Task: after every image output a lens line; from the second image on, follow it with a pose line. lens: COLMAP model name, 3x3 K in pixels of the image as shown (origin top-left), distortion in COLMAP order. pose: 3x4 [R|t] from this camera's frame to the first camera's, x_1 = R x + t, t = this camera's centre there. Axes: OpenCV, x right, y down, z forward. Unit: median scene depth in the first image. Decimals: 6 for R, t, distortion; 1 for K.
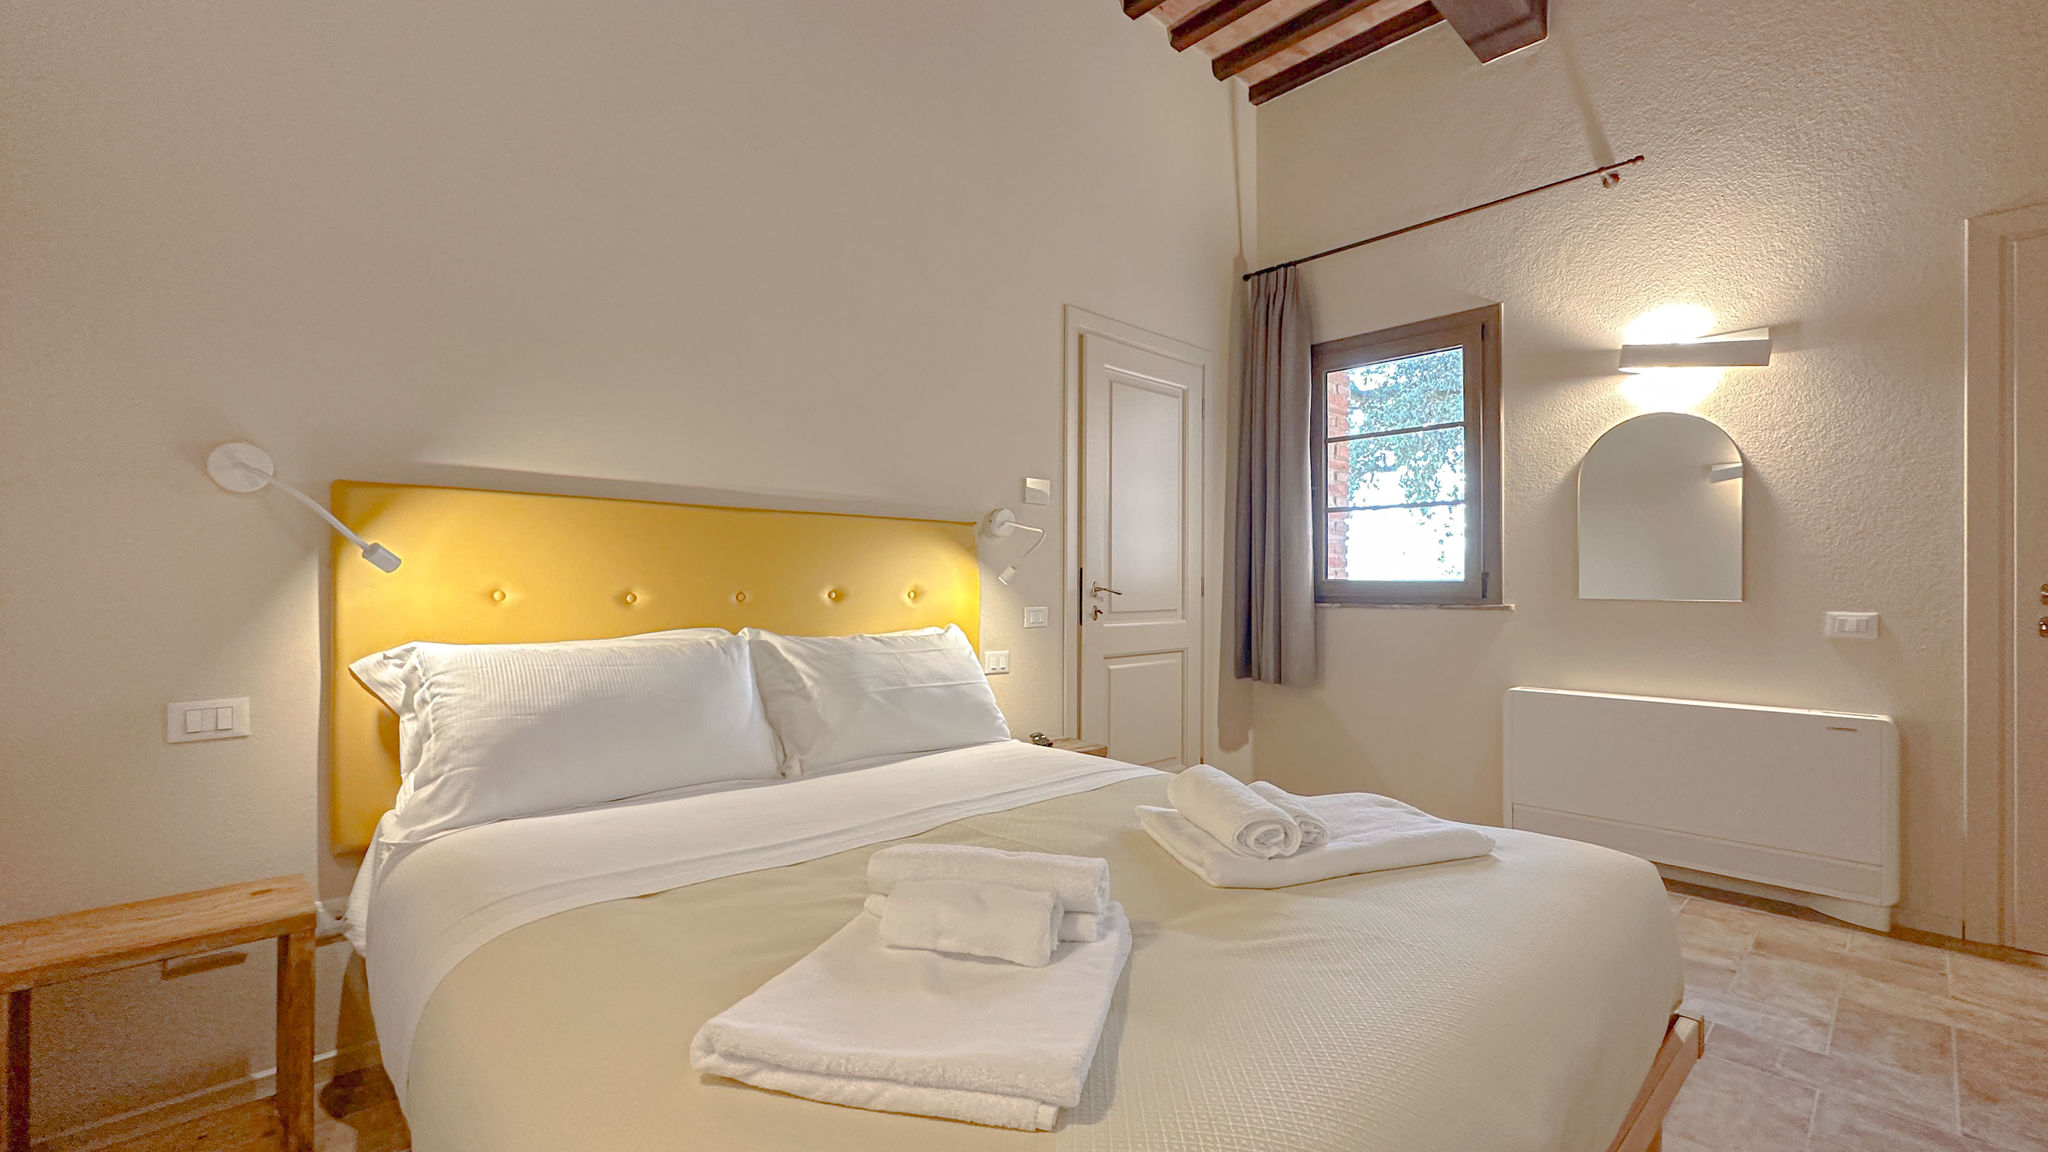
lens RADIAL K [[842.0, 0, 1000.0], [0, 842.0, 579.2], [0, 0, 1]] dist [-0.001345, -0.000349]
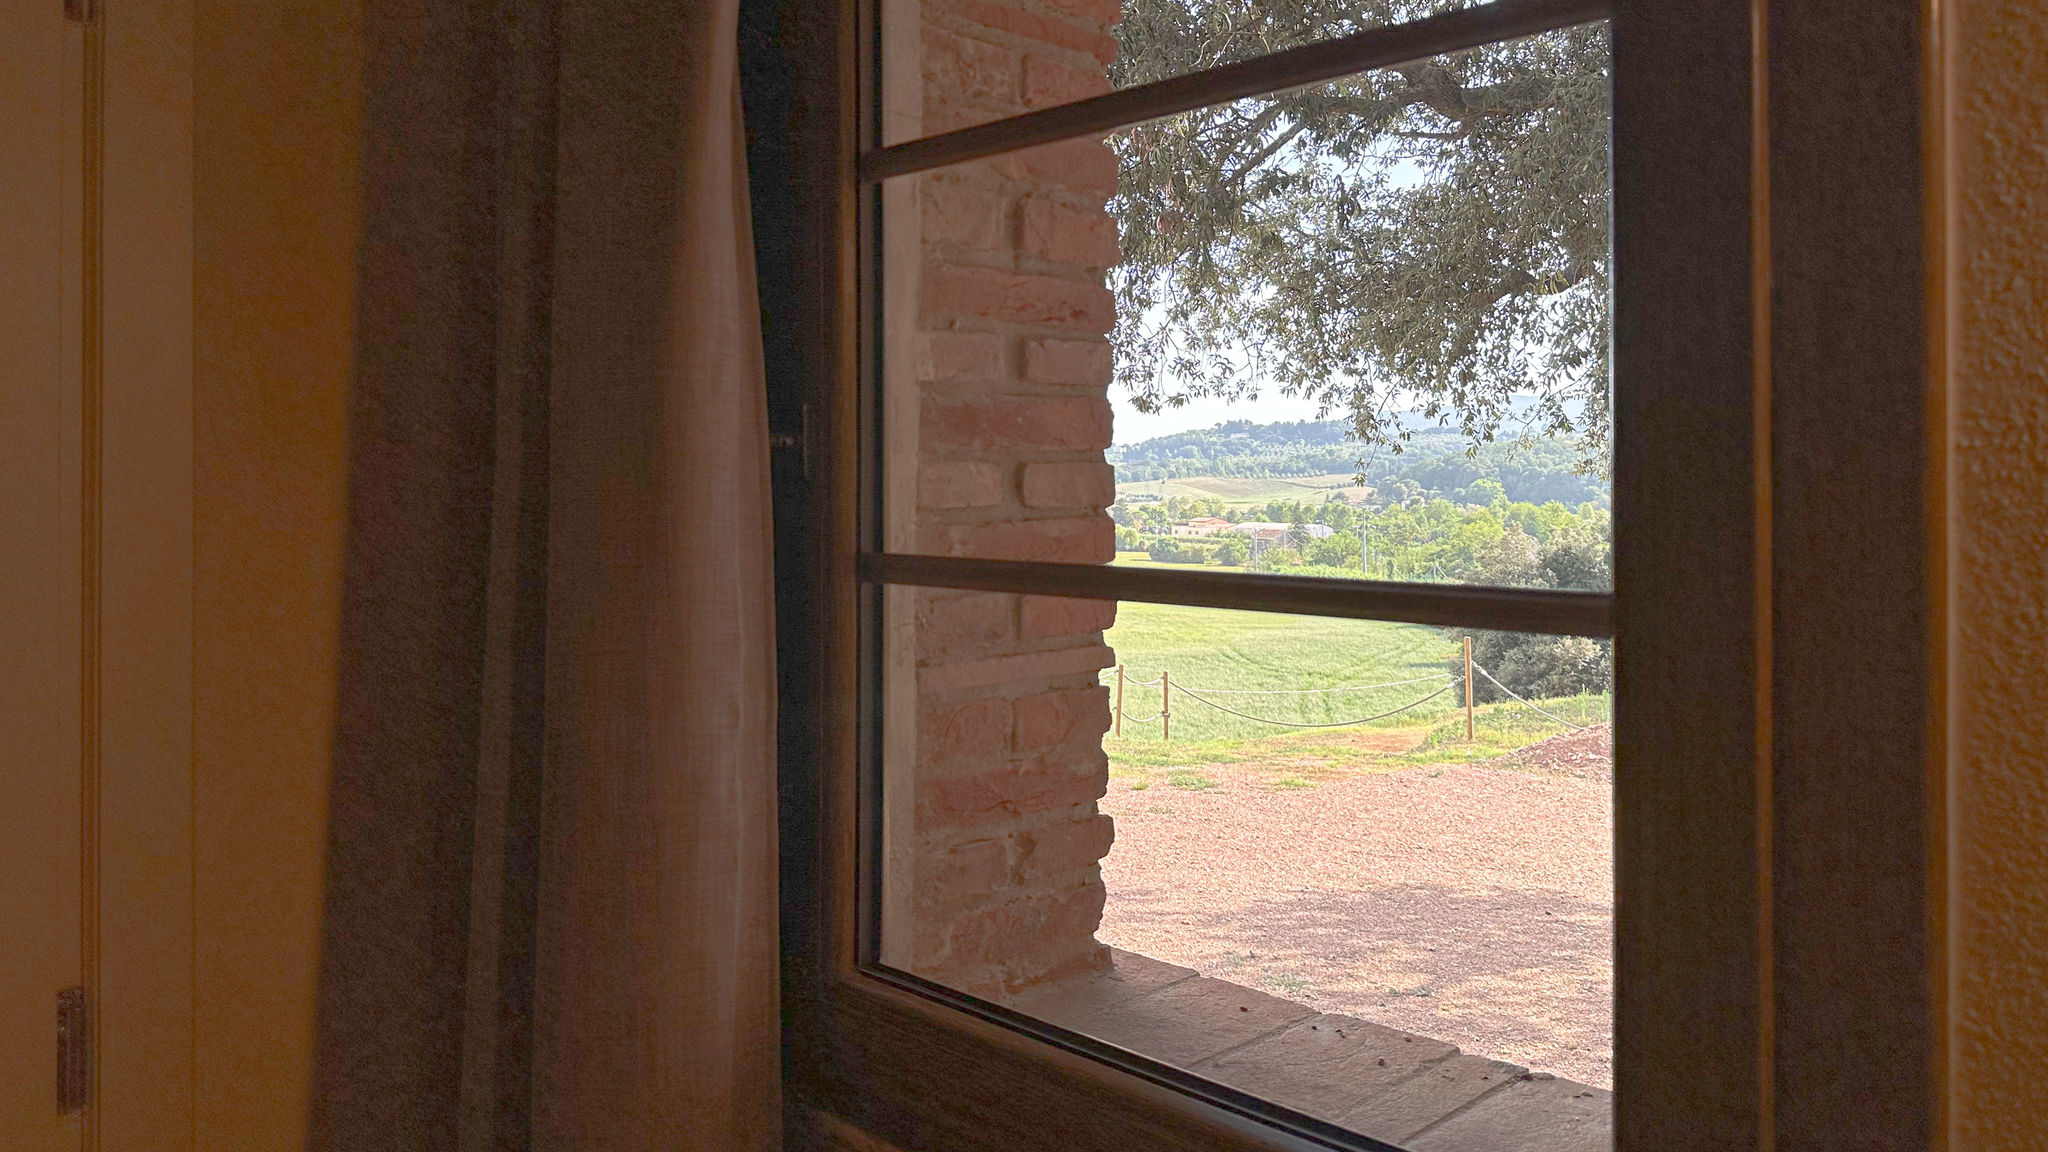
lens RADIAL K [[1482.4, 0, 1031.3], [0, 1482.4, 517.7], [0, 0, 1]] dist [0.070984, -0.000155]
pose [[0.997472, 0.000955, 0.071050, 0.442478], [-0.003099, 0.999543, 0.030064, -0.111558], [-0.070989, -0.030208, 0.997020, 0.770615]]
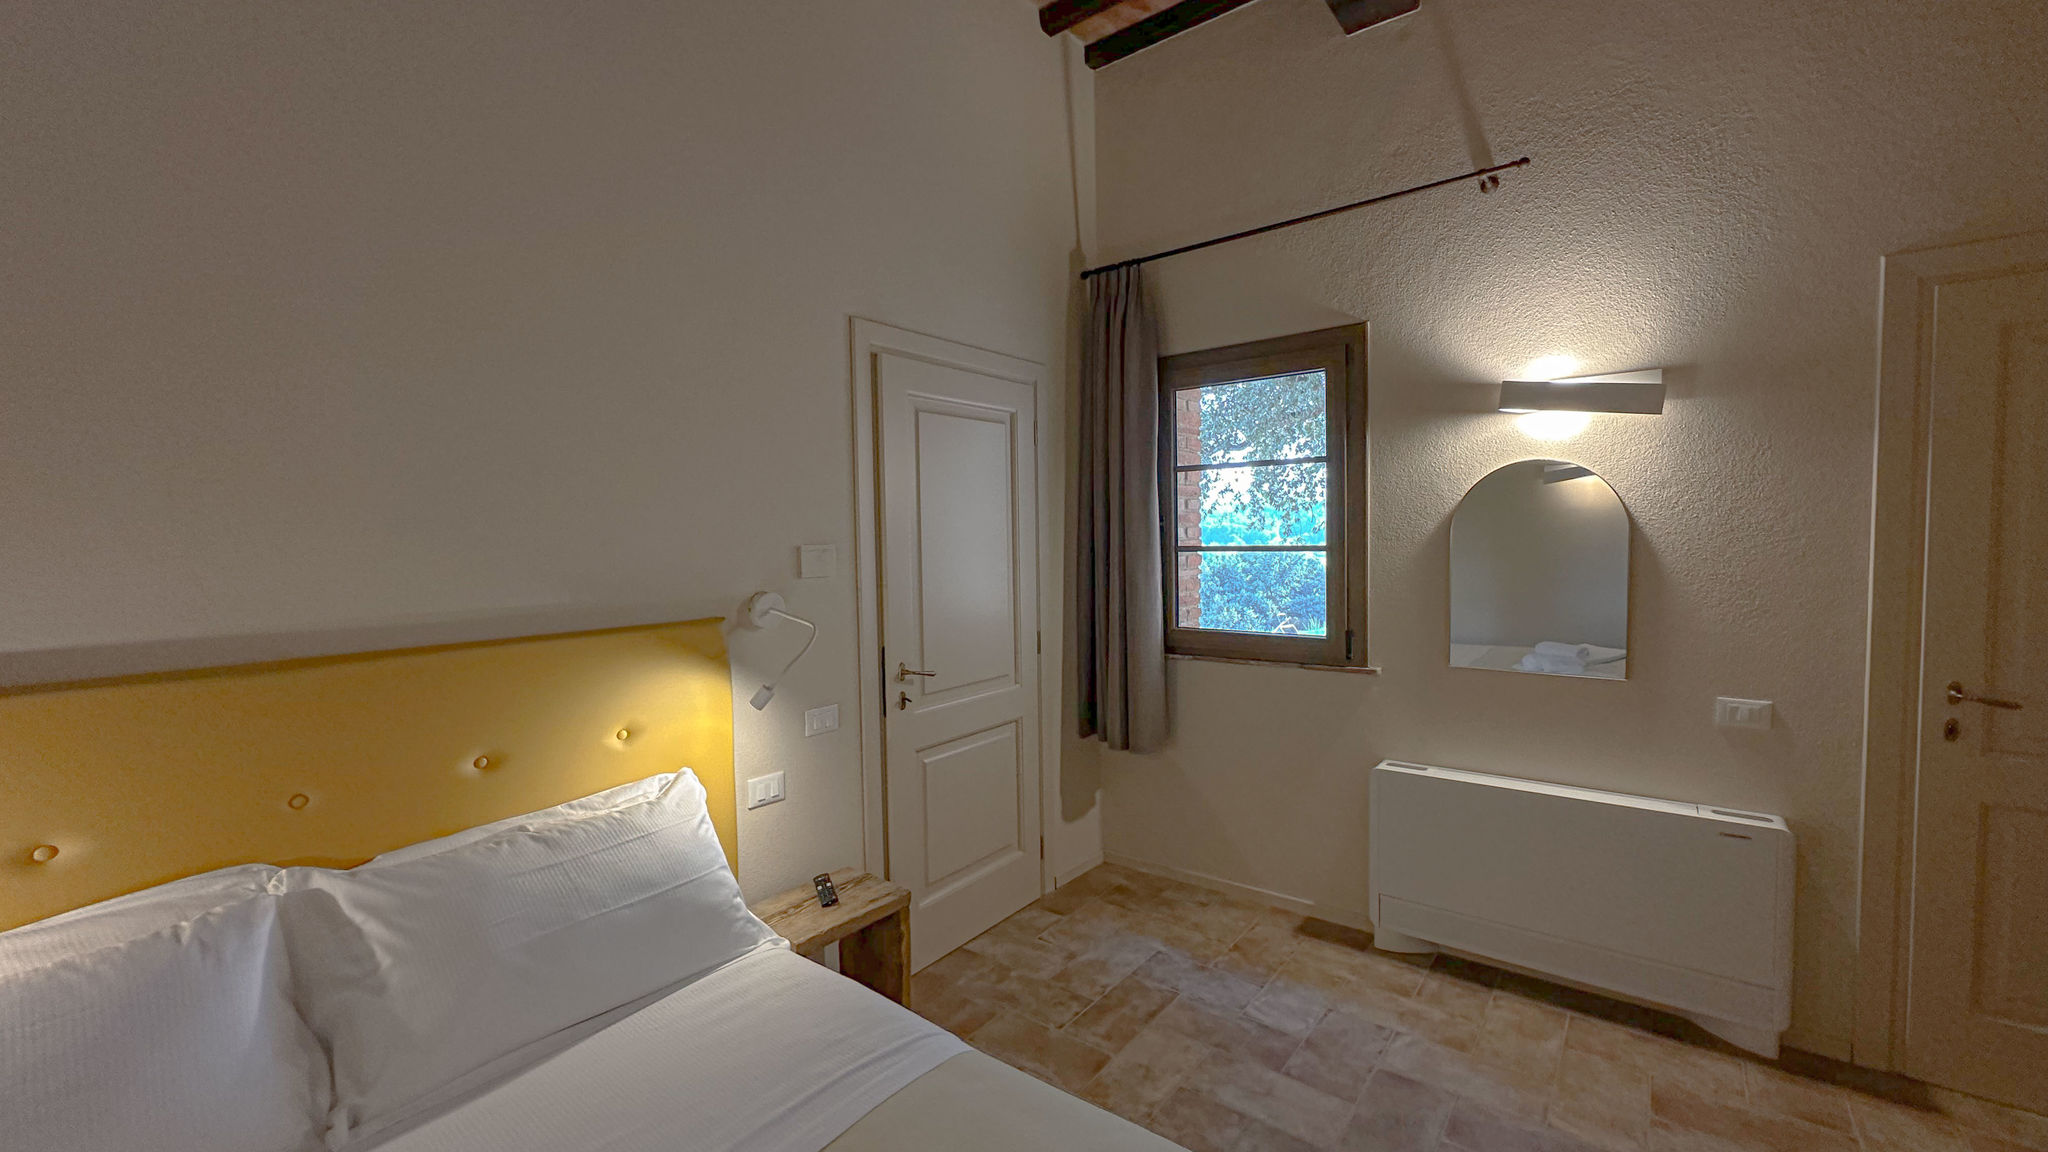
lens RADIAL K [[815.4, 0, 998.3], [0, 815.4, 568.9], [0, 0, 1]] dist [-0.002270, 0.000000]
pose [[0.988788, -0.025900, 0.147062, 0.087604], [0.019292, 0.998747, 0.046183, -0.114892], [-0.148074, -0.042828, 0.988048, 0.208431]]
